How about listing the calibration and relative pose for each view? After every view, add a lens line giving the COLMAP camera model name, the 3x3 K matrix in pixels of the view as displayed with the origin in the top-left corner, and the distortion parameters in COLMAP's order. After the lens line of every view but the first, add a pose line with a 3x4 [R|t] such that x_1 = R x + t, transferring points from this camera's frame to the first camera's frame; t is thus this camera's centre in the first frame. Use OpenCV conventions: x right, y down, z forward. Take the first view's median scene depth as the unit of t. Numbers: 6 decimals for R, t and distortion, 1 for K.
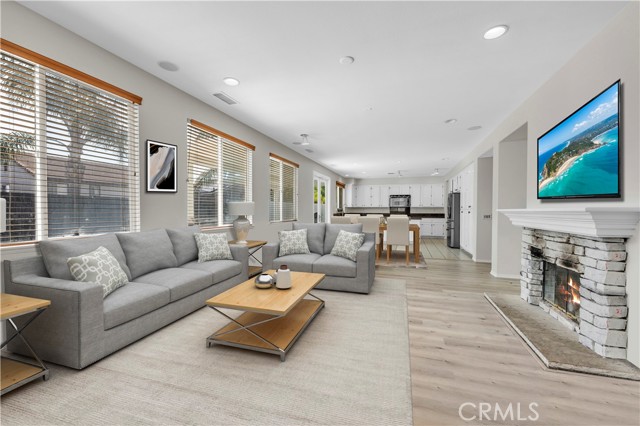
lens RADIAL K [[256.4, 0, 321.6], [0, 256.4, 211.9], [0, 0, 1]] dist [0.002838, -0.003620]
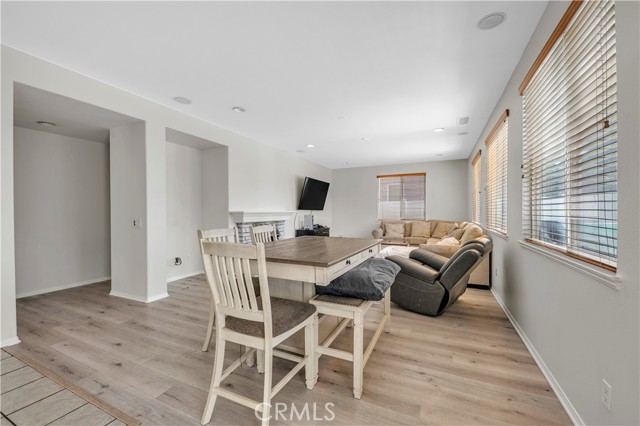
lens RADIAL K [[256.4, 0, 319.9], [0, 256.4, 213.1], [0, 0, 1]] dist [0.002838, -0.003620]
pose [[-0.992586, -0.000706, 0.121545, 0.046701], [0.000751, 0.999928, 0.011941, -0.005213], [-0.121545, 0.011943, -0.992514, 0.705967]]
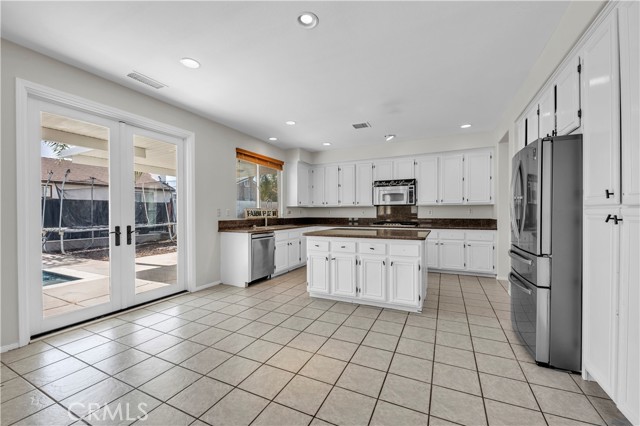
lens RADIAL K [[256.4, 0, 320.0], [0, 256.4, 215.0], [0, 0, 1]] dist [0.002838, -0.003620]
pose [[0.991257, -0.004555, -0.131868, 0.240116], [0.004954, 0.999984, 0.002693, -0.002658], [0.131854, -0.003322, 0.991264, 0.527383]]
